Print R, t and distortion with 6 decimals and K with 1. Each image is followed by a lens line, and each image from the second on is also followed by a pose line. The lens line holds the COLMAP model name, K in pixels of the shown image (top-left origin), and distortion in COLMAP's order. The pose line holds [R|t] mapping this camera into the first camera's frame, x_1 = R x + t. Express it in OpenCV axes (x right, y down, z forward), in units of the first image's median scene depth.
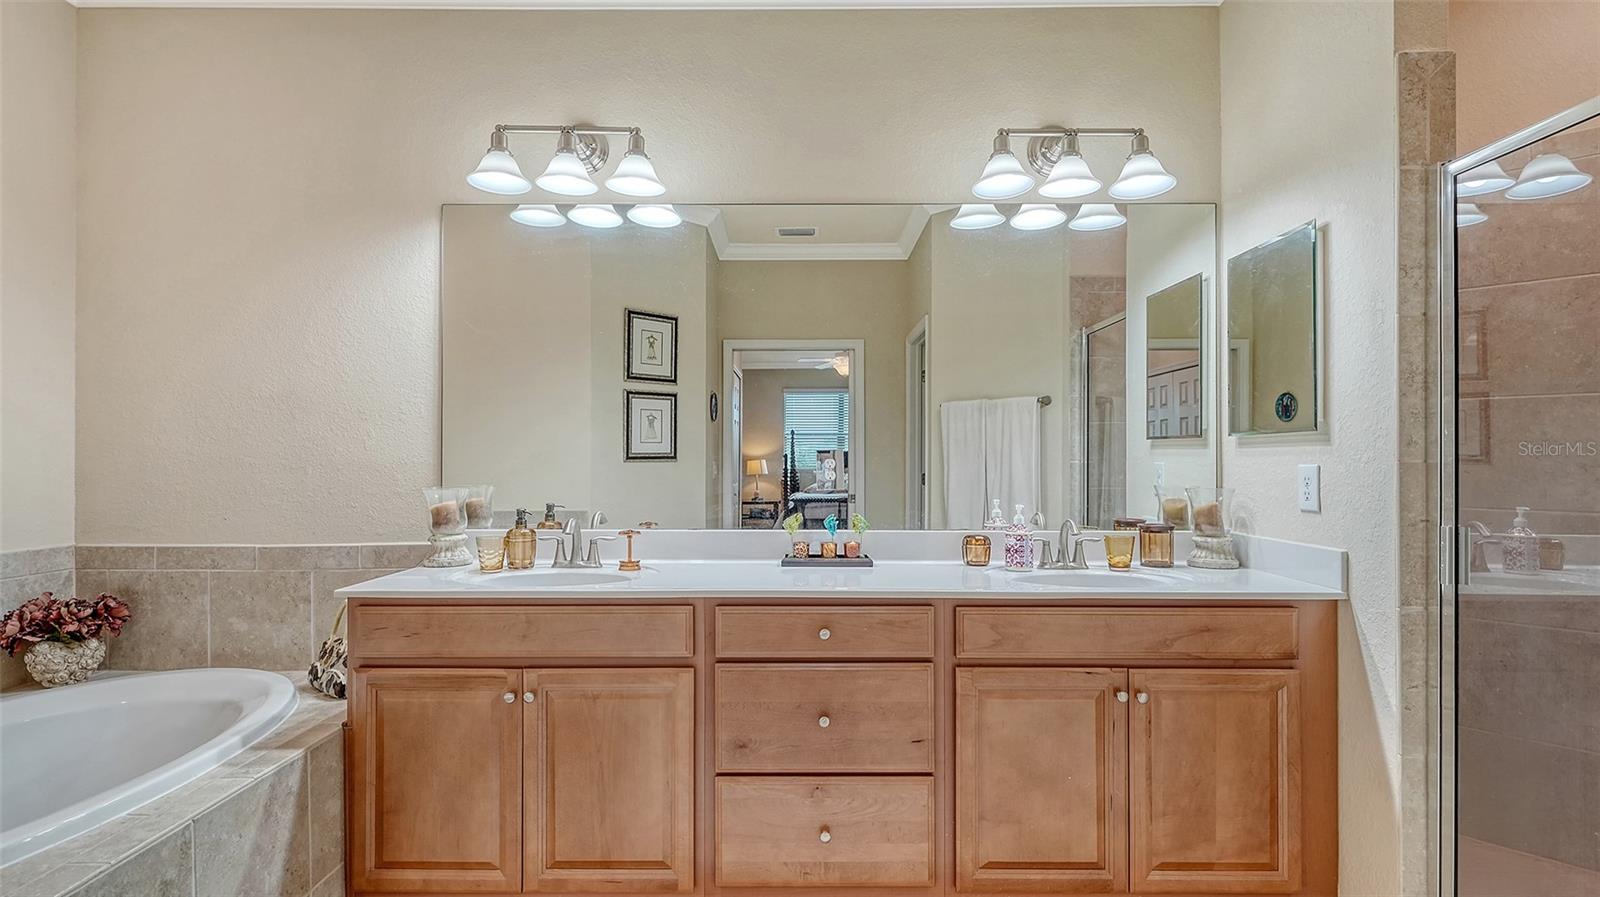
lens RADIAL K [[755.2, 0, 789.3], [0, 755.2, 454.6], [0, 0, 1]] dist [-0.011208, 0.000318]
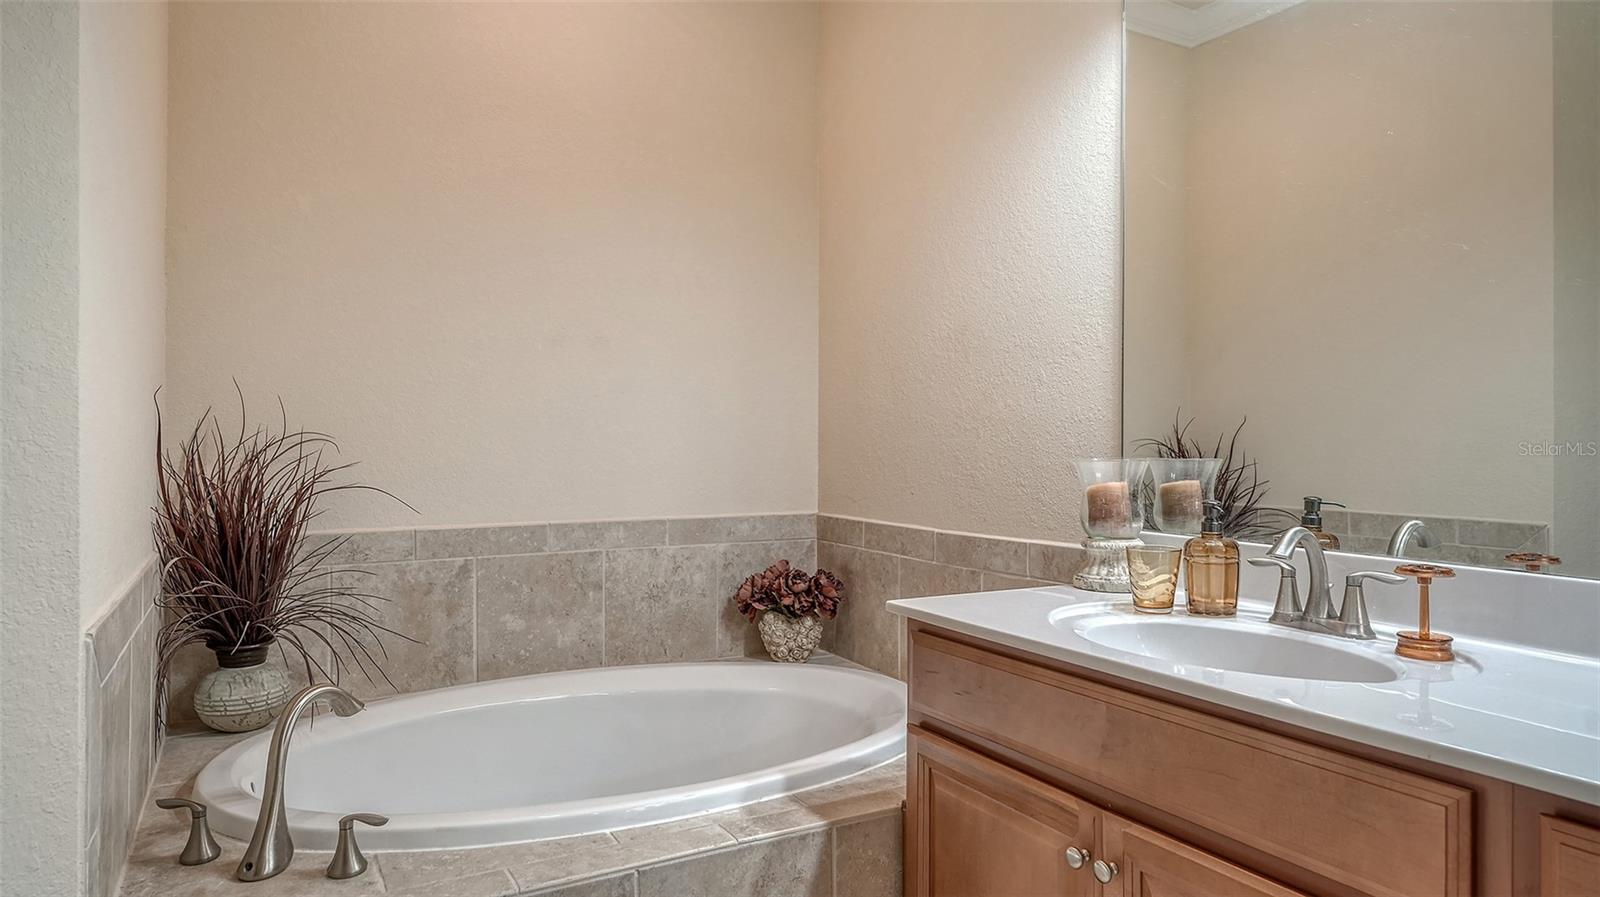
lens RADIAL K [[967.5, 0, 811.0], [0, 967.5, 434.6], [0, 0, 1]] dist [0.004281, 0.001010]
pose [[0.493153, -0.001903, -0.869941, 0.099311], [-0.003409, 0.999986, -0.004120, 0.029634], [0.869936, 0.004998, 0.493139, 0.427327]]
